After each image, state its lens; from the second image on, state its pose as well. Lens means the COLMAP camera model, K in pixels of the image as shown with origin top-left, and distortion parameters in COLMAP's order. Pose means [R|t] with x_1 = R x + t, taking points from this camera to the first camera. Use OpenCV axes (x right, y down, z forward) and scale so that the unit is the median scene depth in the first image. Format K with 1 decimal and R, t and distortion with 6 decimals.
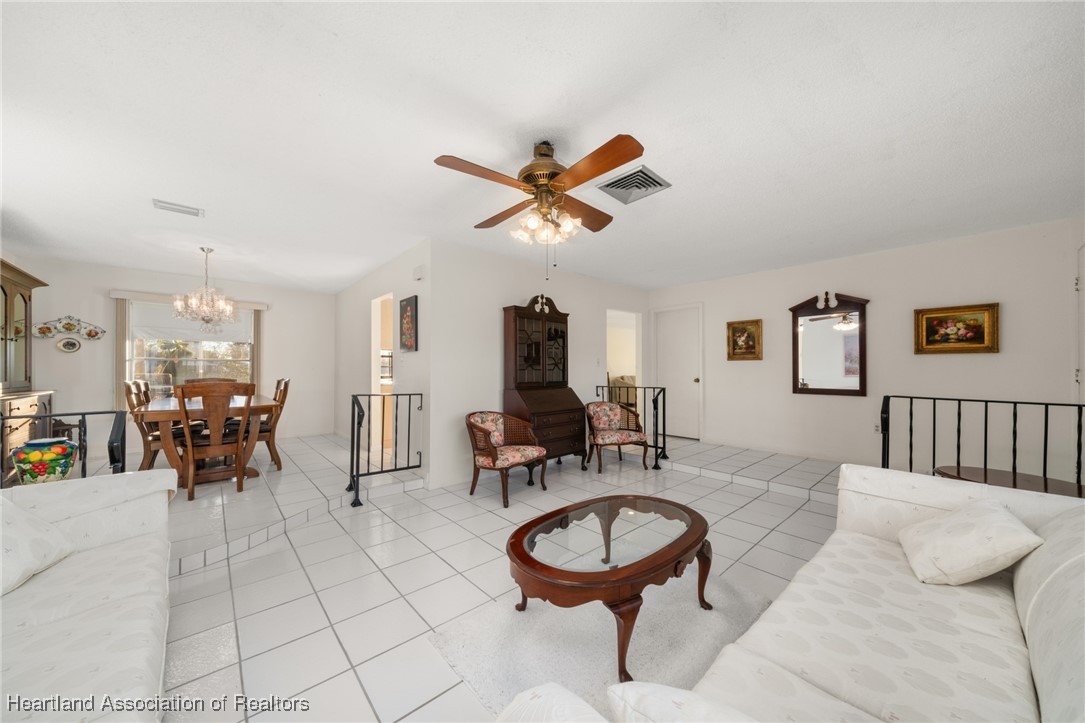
lens RADIAL K [[376.6, 0, 537.1], [0, 376.6, 368.2], [0, 0, 1]] dist [-0.002092, 0.000252]
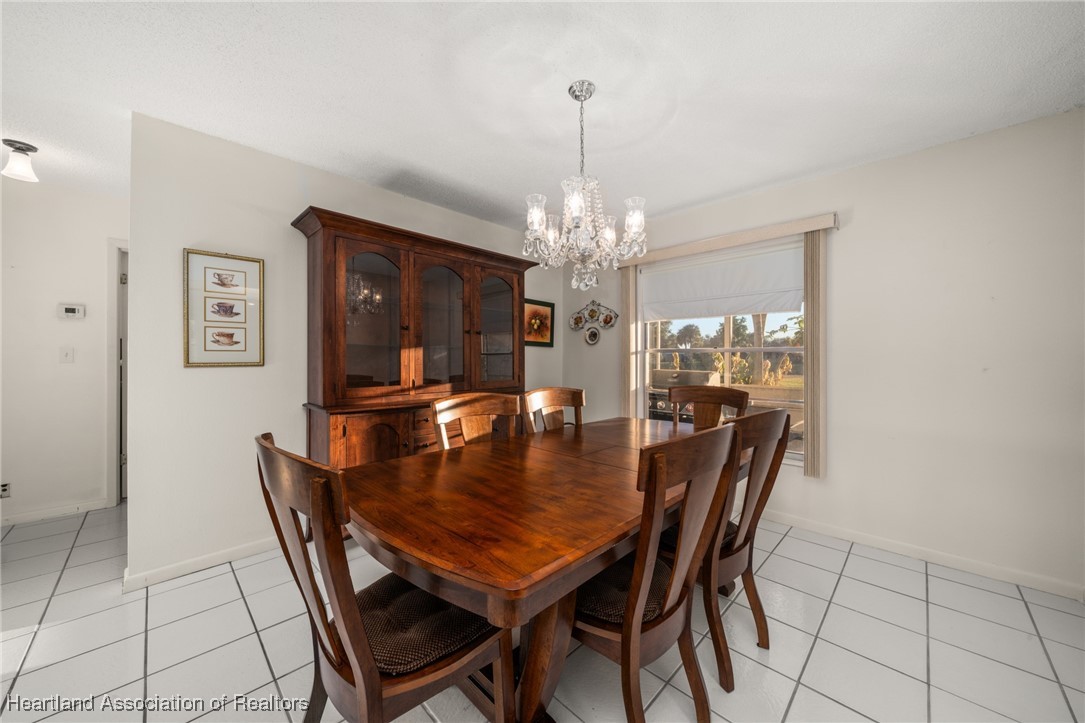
lens RADIAL K [[376.6, 0, 543.1], [0, 376.6, 355.6], [0, 0, 1]] dist [-0.002092, 0.000252]
pose [[0.059871, 0.002265, -0.998204, -0.408917], [0.002197, 0.999995, 0.002400, -0.018923], [0.998204, -0.002337, 0.059865, 0.833237]]
